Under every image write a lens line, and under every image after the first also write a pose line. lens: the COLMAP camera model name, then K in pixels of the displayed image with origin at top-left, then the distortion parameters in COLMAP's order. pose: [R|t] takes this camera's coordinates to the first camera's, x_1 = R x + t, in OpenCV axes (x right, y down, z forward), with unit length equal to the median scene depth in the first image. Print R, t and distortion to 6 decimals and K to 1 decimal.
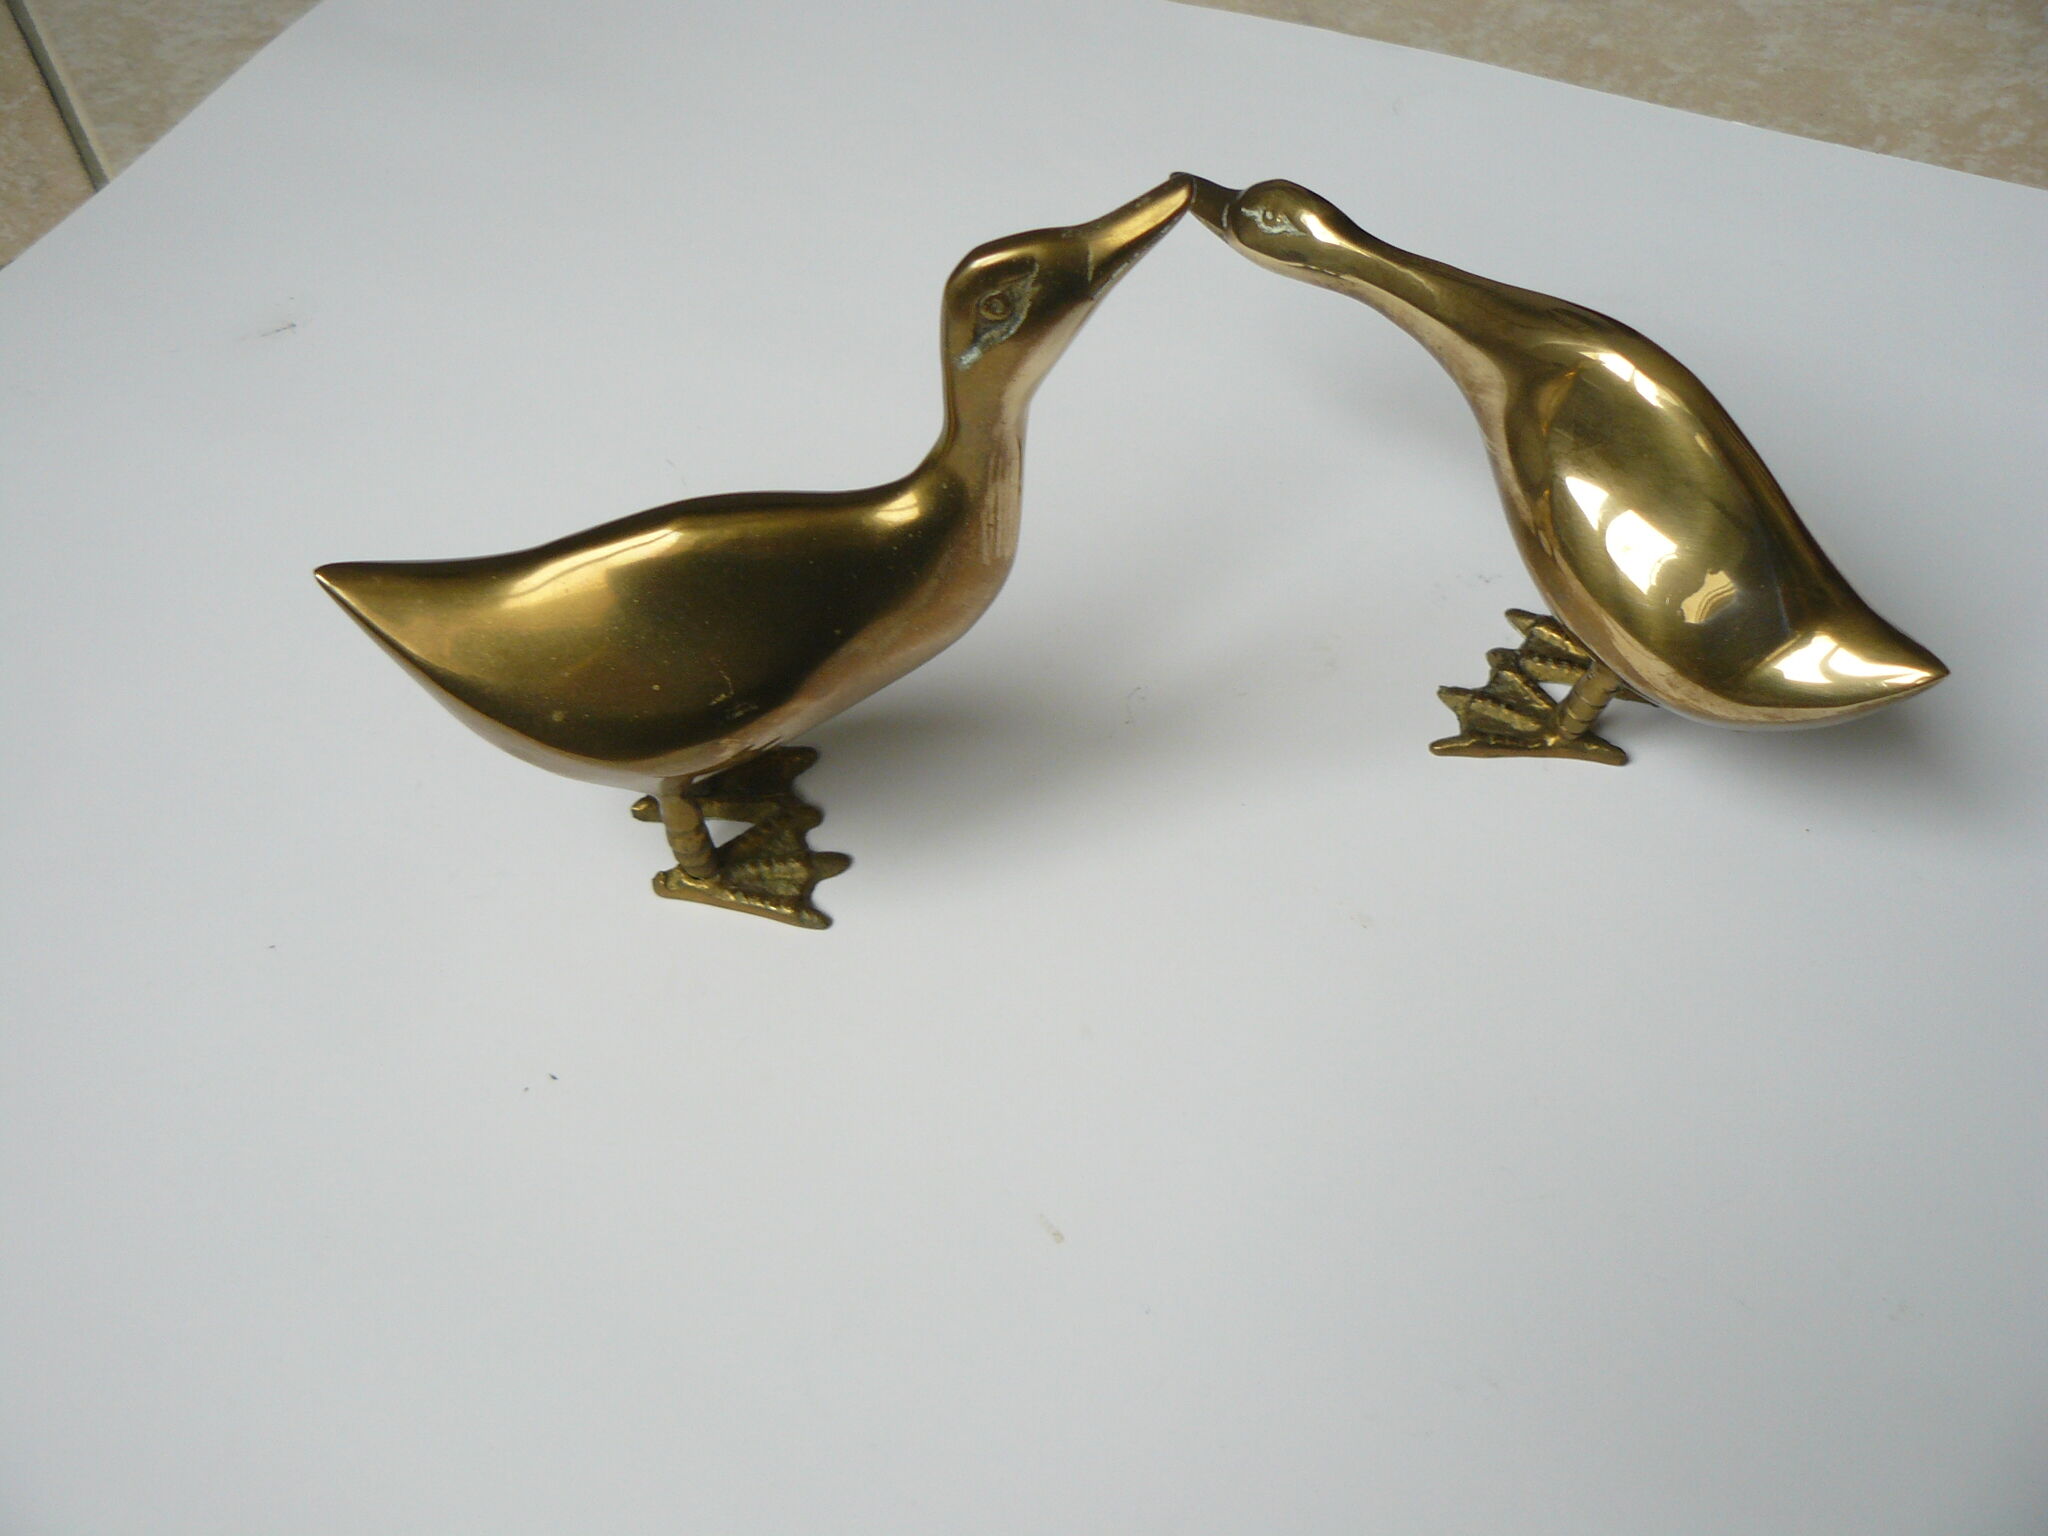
lens RADIAL K [[2157.4, 0, 1024.0], [0, 2157.4, 768.0], [0, 0, 1]] dist [-0.102019, -0.429989]
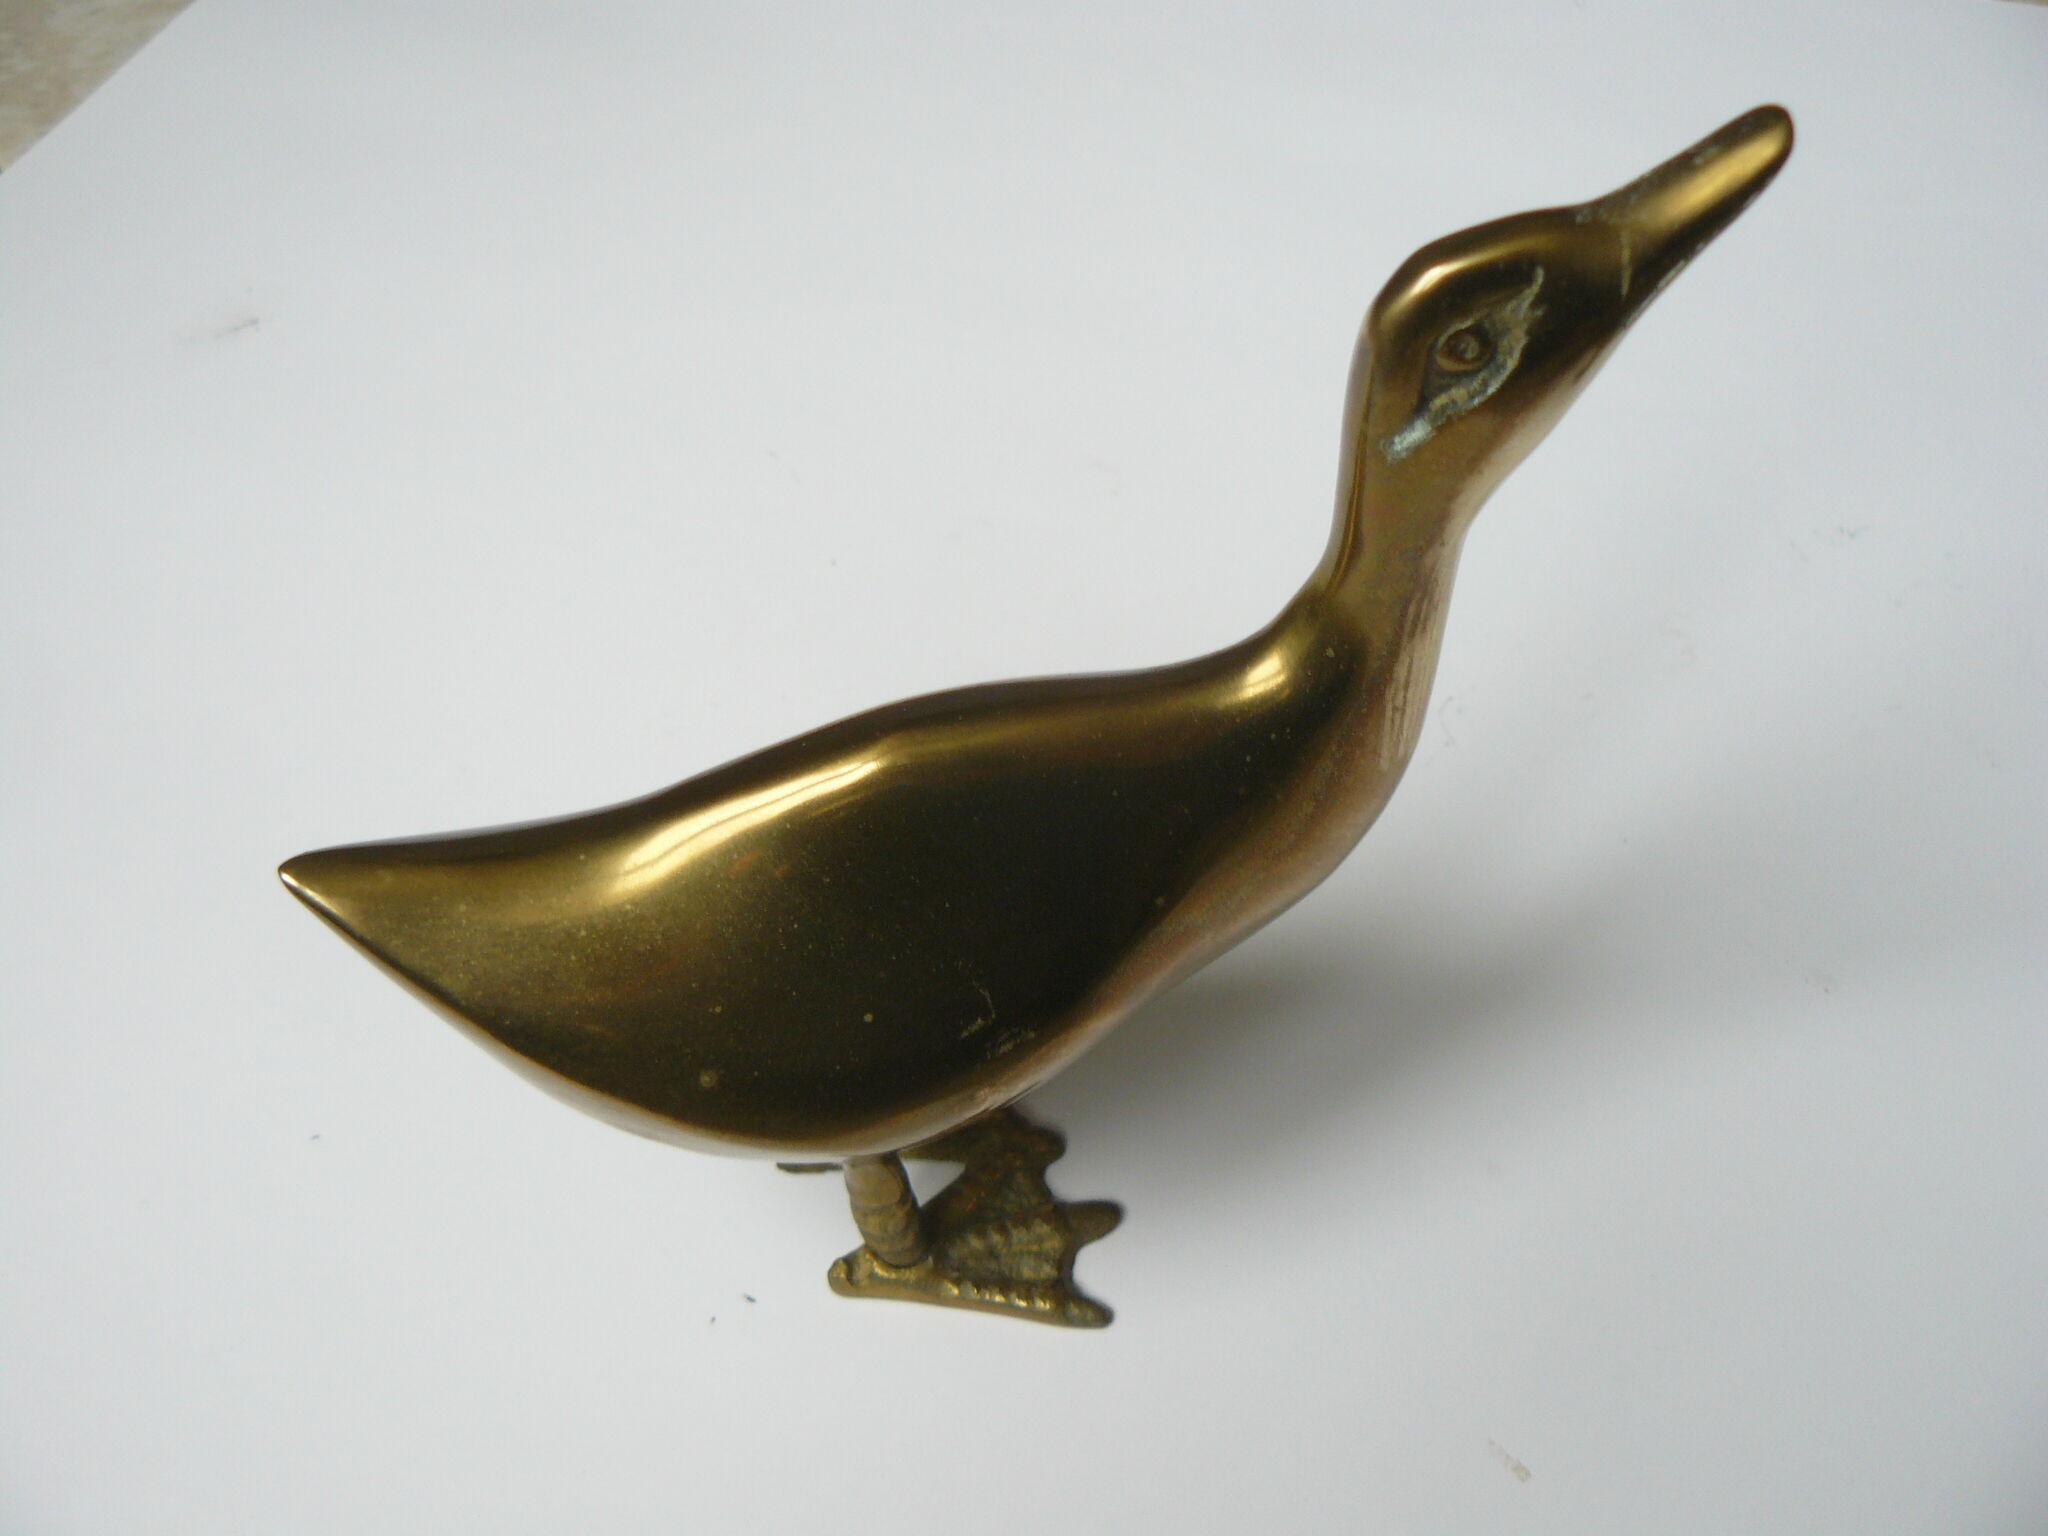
lens RADIAL K [[2205.1, 0, 1024.0], [0, 2205.1, 768.0], [0, 0, 1]] dist [-0.157631, 0.011217]
pose [[0.995841, -0.081373, 0.040968, -0.145800], [0.082981, 0.995780, -0.039207, -0.078869], [-0.037605, 0.042444, 0.998391, 0.374064]]
